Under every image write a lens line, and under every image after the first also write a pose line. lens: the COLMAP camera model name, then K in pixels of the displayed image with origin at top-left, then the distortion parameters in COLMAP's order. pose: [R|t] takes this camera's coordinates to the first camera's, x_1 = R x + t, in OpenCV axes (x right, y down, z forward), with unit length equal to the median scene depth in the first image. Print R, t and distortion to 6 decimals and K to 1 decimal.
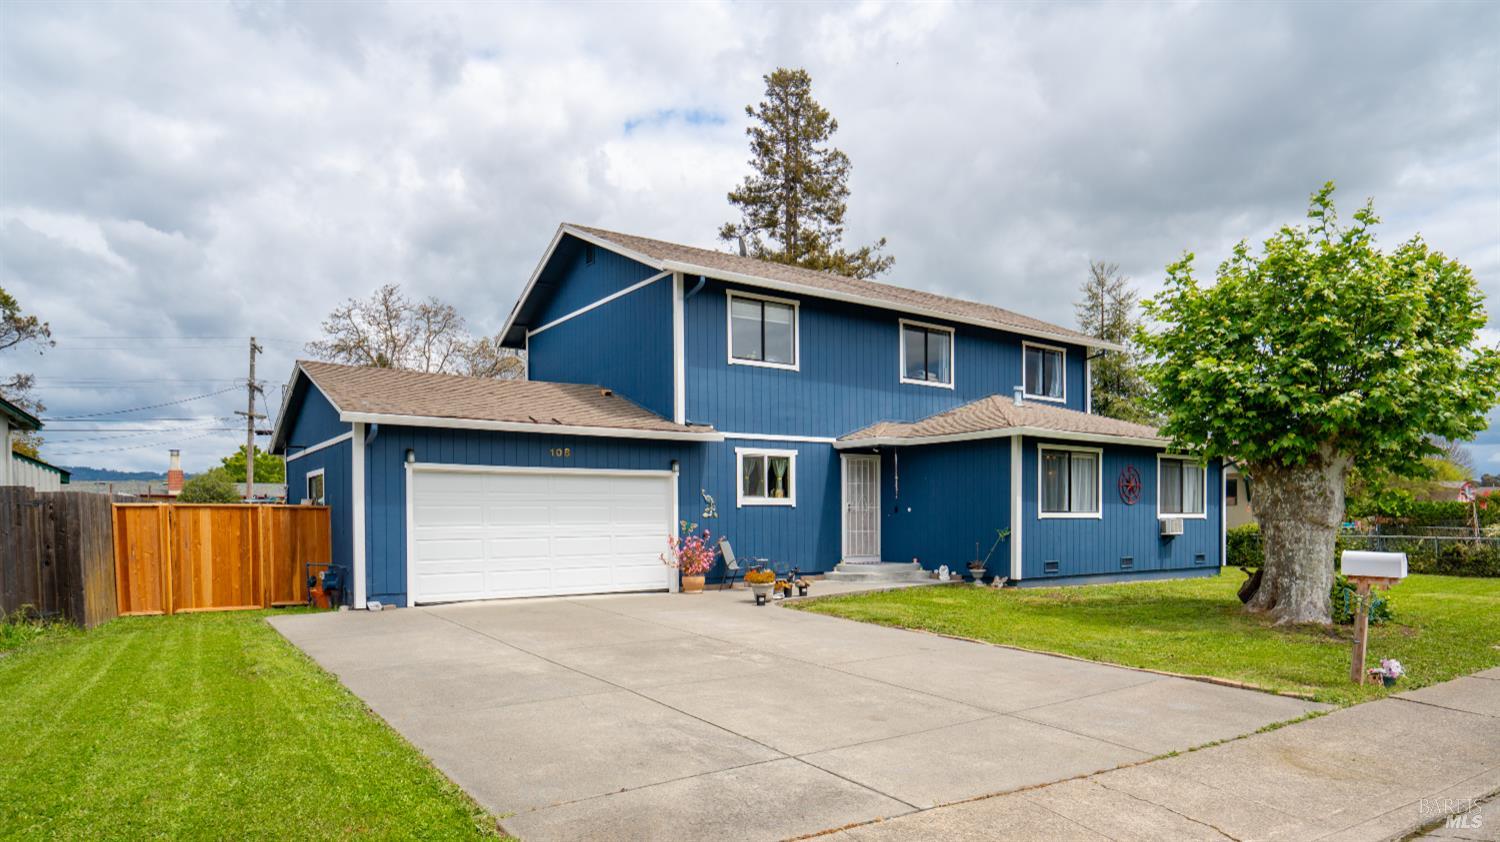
lens RADIAL K [[951.4, 0, 748.3], [0, 951.4, 490.7], [0, 0, 1]] dist [-0.011219, 0.000254]
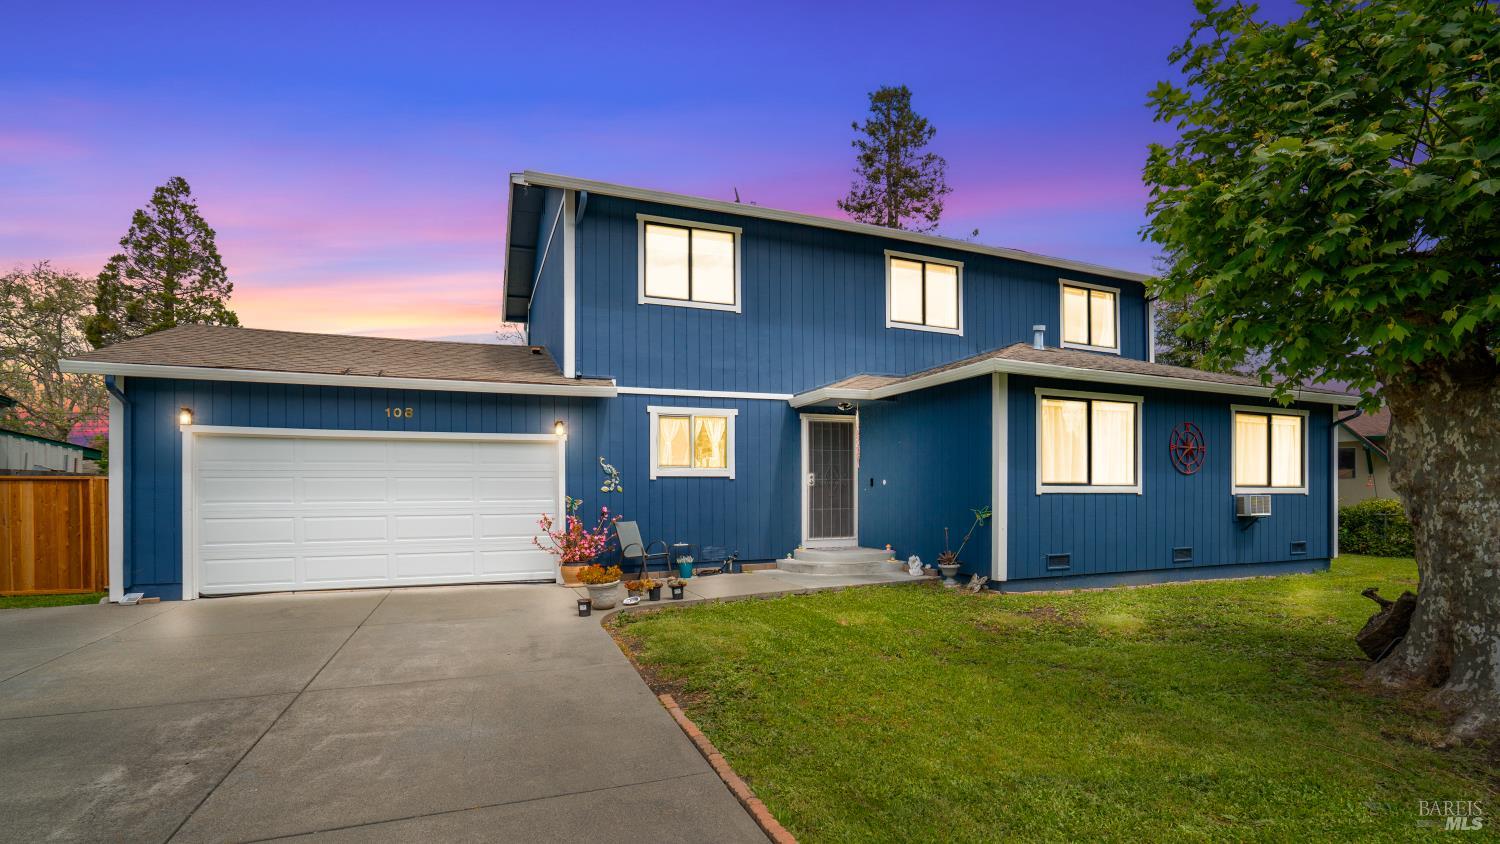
lens RADIAL K [[717.7, 0, 758.3], [0, 717.7, 483.0], [0, 0, 1]] dist [-0.051087, 0.020406]
pose [[0.973413, -0.001603, -0.229051, 0.214123], [0.005443, 0.999855, 0.016134, 0.010886], [0.228992, -0.016952, 0.973281, 0.416488]]
